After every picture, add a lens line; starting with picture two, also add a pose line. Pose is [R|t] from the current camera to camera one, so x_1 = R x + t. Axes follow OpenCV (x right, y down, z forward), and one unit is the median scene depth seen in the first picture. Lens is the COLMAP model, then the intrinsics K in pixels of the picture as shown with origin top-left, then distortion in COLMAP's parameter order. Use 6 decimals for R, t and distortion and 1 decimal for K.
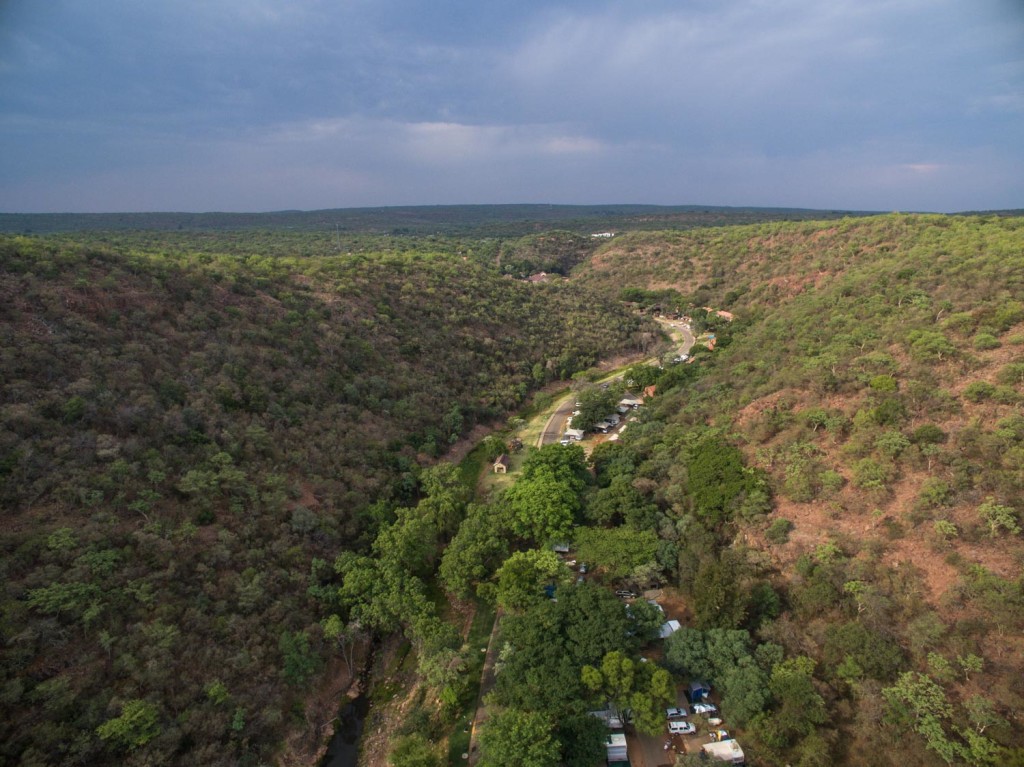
lens RADIAL K [[602.7, 0, 512.1], [0, 602.7, 383.1], [0, 0, 1]] dist [-0.044143, -0.000275]
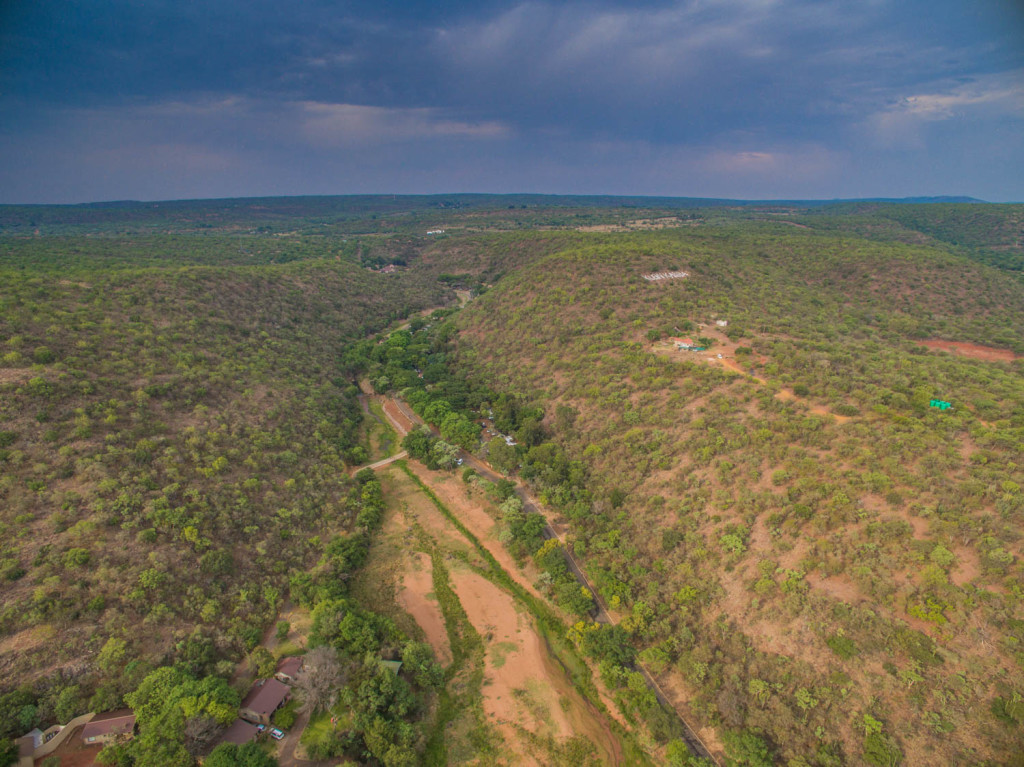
lens RADIAL K [[602.7, 0, 510.1], [0, 602.7, 383.4], [0, 0, 1]] dist [-0.044143, -0.000275]
pose [[0.970257, -0.074436, 0.230348, -0.039822], [0.067837, 0.997030, 0.036446, 0.107574], [-0.232377, -0.019735, 0.972426, -0.748128]]
